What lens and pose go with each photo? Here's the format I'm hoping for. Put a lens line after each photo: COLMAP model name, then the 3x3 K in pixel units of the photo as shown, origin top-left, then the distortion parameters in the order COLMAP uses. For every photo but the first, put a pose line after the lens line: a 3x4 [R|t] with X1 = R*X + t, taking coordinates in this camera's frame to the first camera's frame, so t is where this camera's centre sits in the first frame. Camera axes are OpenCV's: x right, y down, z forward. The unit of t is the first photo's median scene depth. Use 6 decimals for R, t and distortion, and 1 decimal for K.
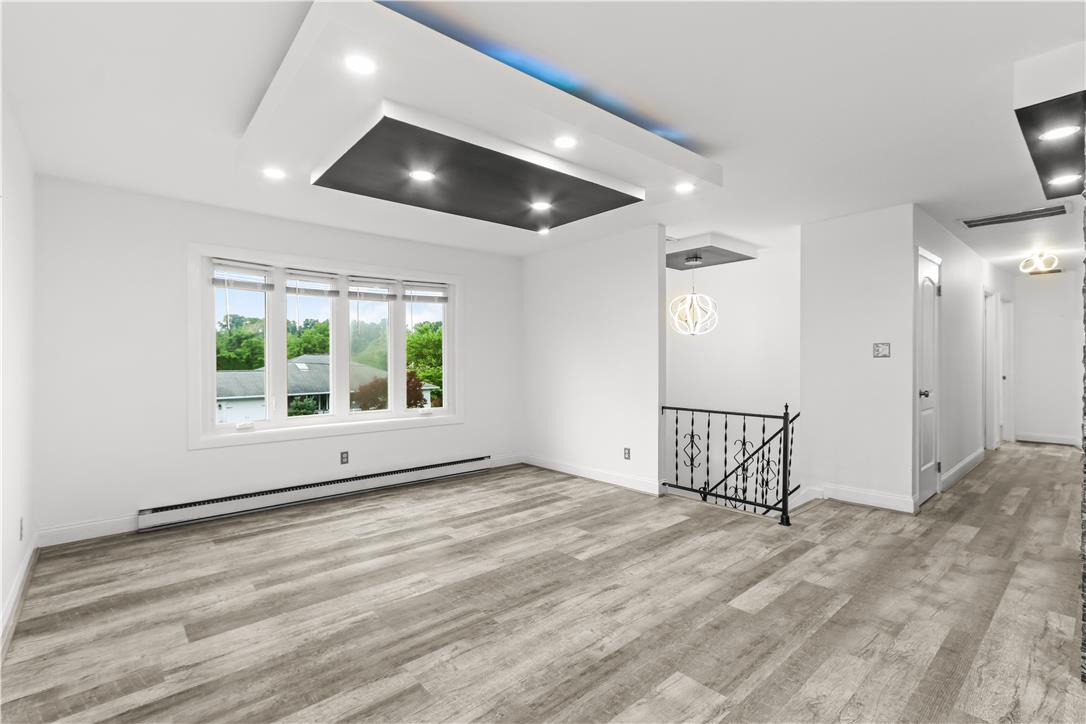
lens RADIAL K [[498.3, 0, 538.4], [0, 498.3, 364.1], [0, 0, 1]] dist [0.000997, 0.000694]
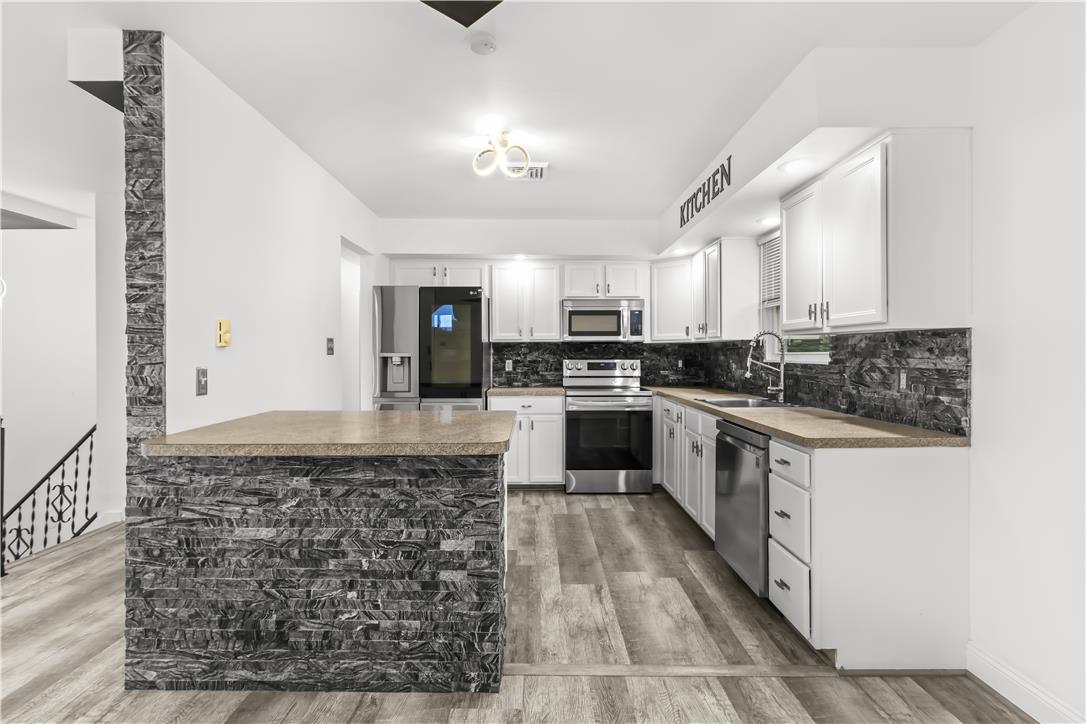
lens RADIAL K [[521.3, 0, 538.7], [0, 521.3, 356.2], [0, 0, 1]] dist [0.002361, 0.001195]
pose [[0.658994, -0.003956, 0.752138, 0.388975], [0.009316, 0.999952, -0.002902, -0.000929], [-0.752090, 0.008919, 0.659000, -0.123840]]
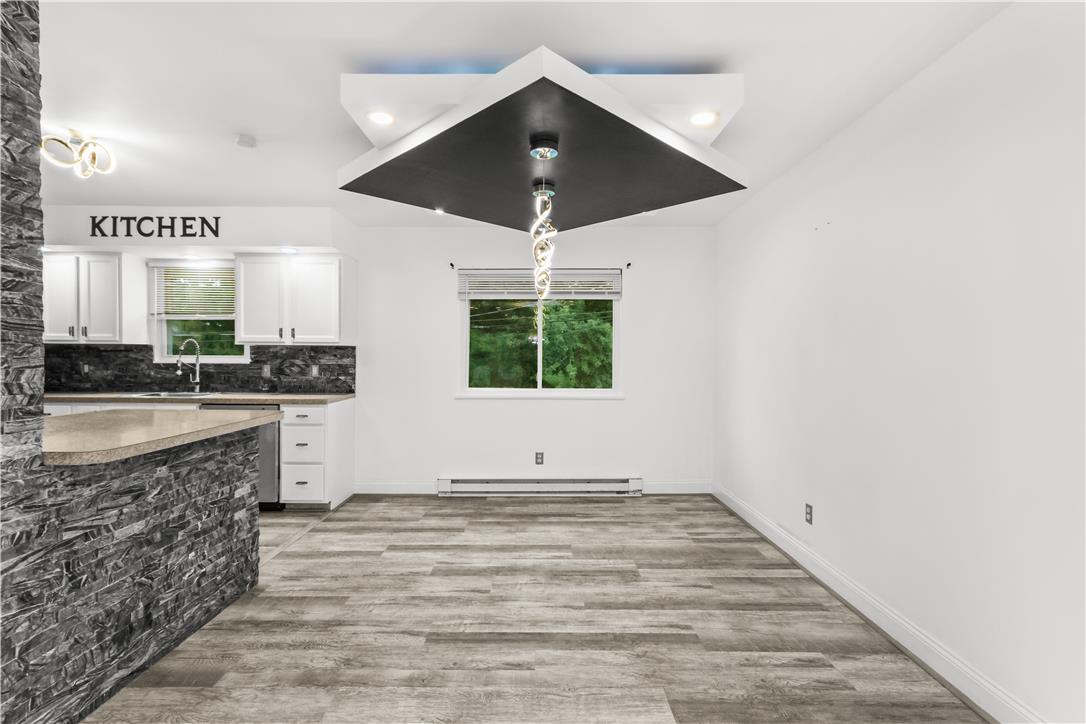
lens RADIAL K [[513.3, 0, 537.6], [0, 513.3, 362.3], [0, 0, 1]] dist [0.002949, 0.000742]
pose [[-0.750435, -0.009073, 0.660882, -0.016043], [0.002430, 0.999861, 0.016485, -0.007519], [-0.660940, 0.013977, -0.750309, 0.475135]]
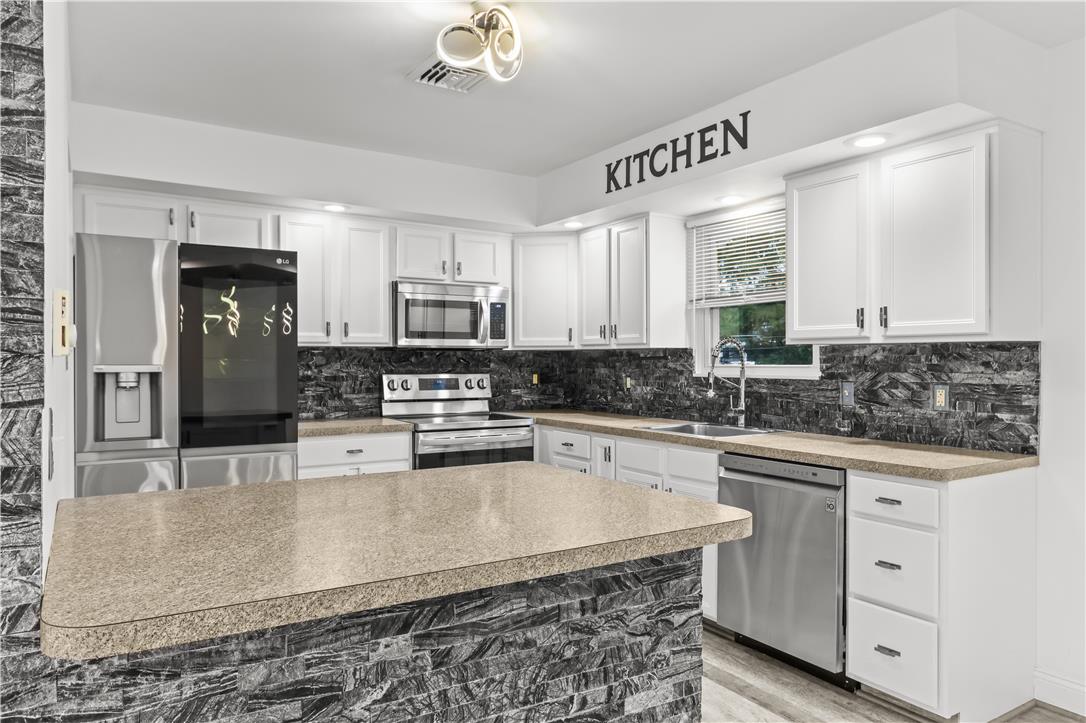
lens RADIAL K [[726.8, 0, 543.0], [0, 726.8, 364.6], [0, 0, 1]] dist [-0.003886, 0.001558]
pose [[0.163966, -0.003521, 0.986460, 0.308371], [0.010852, 0.999940, 0.001766, -0.010318], [-0.986406, 0.010415, 0.163995, 0.228230]]
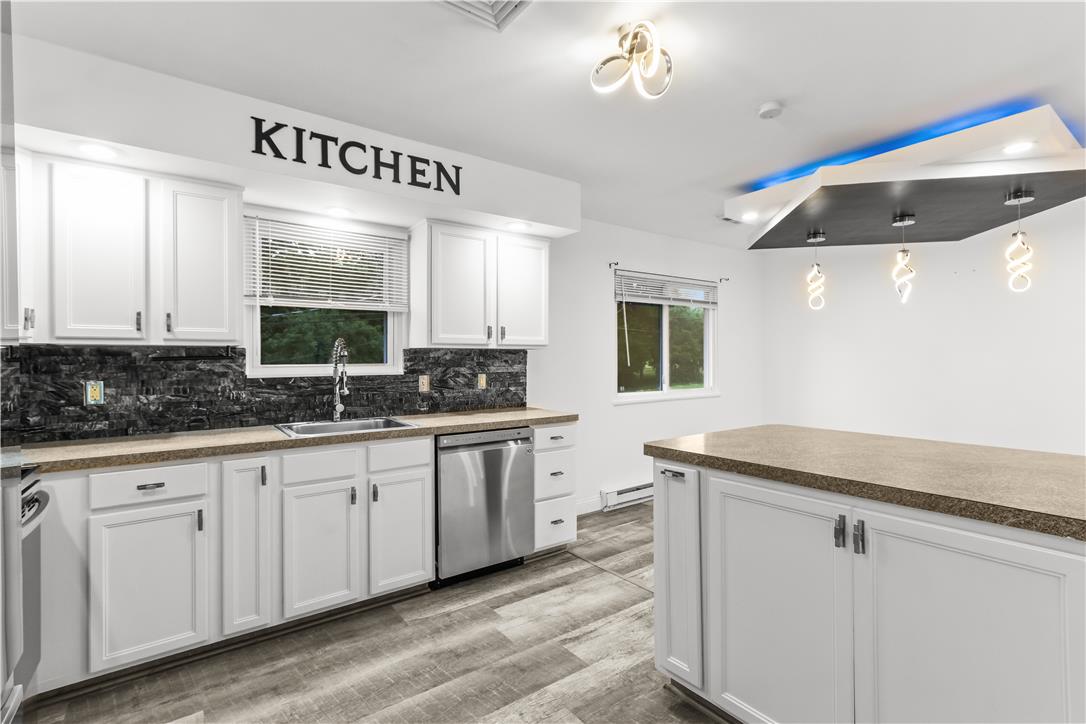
lens RADIAL K [[506.2, 0, 541.3], [0, 506.2, 358.9], [0, 0, 1]] dist [0.000970, 0.000252]
pose [[-0.996046, 0.005911, 0.088646, 0.915555], [0.007004, 0.999903, 0.012020, -0.019456], [-0.088566, 0.012593, -0.995991, 0.805700]]
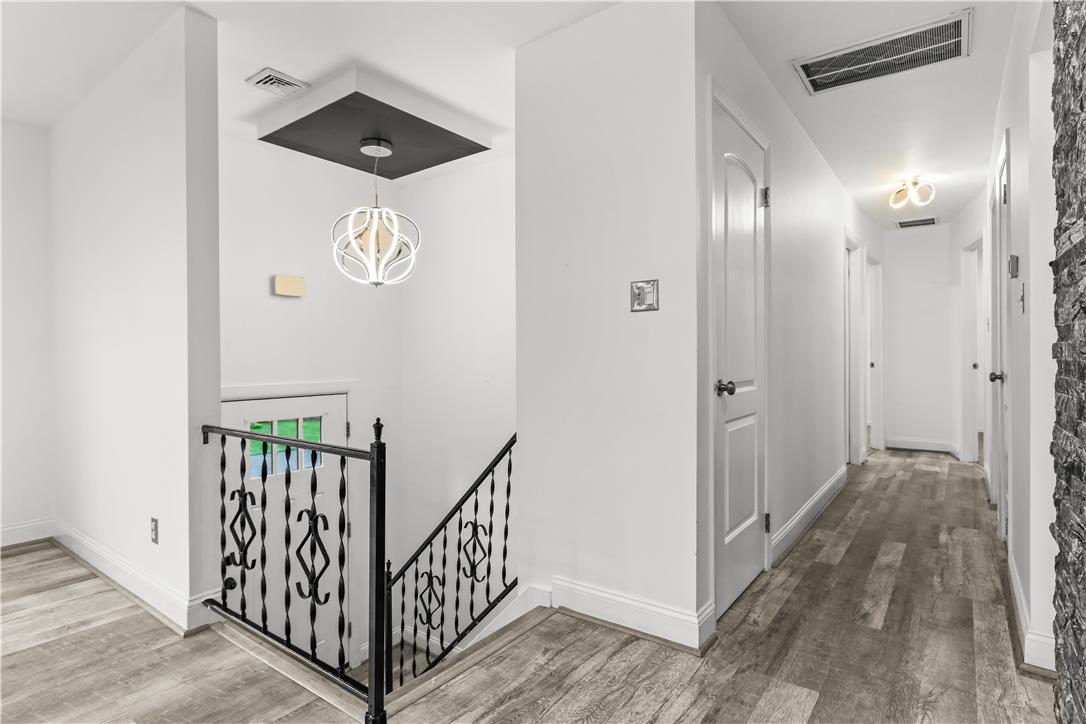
lens RADIAL K [[562.9, 0, 537.3], [0, 562.9, 360.6], [0, 0, 1]] dist [-0.007525, -0.000647]
pose [[0.978177, -0.004838, 0.207719, 0.466536], [0.004818, 0.999988, 0.000602, 0.030801], [-0.207719, 0.000412, 0.978188, 0.490106]]
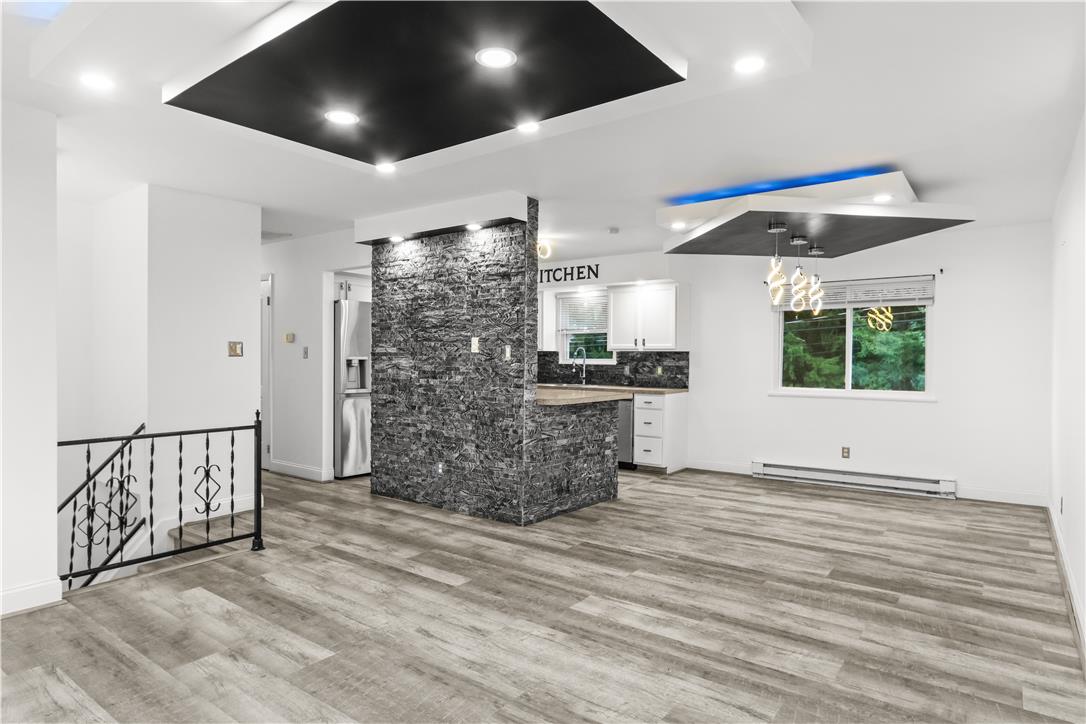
lens RADIAL K [[626.6, 0, 541.9], [0, 626.6, 366.6], [0, 0, 1]] dist [-0.007859, -0.000090]
pose [[-0.209417, -0.013059, 0.977739, -0.589876], [0.002592, 0.999900, 0.013910, -0.008593], [-0.977823, 0.005448, -0.209362, 0.658855]]
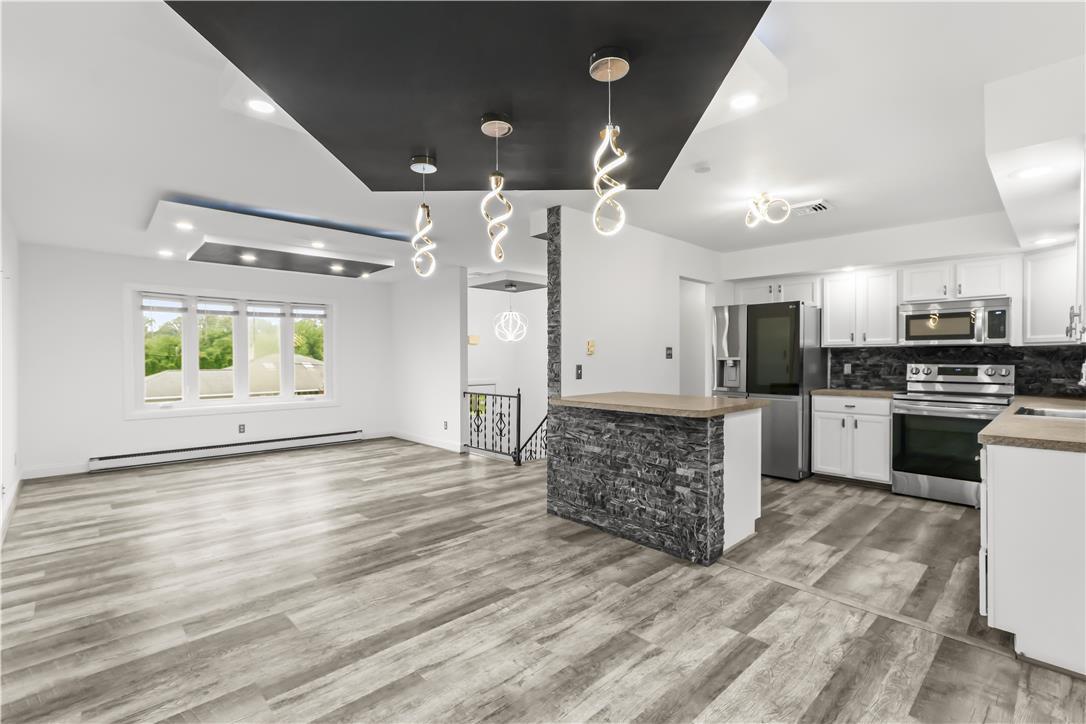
lens RADIAL K [[498.3, 0, 538.4], [0, 498.3, 364.1], [0, 0, 1]] dist [0.000997, 0.000694]
pose [[0.999307, -0.000658, 0.037227, 0.442959], [0.000609, 0.999999, 0.001320, 0.002586], [-0.037228, -0.001297, 0.999306, -0.498123]]
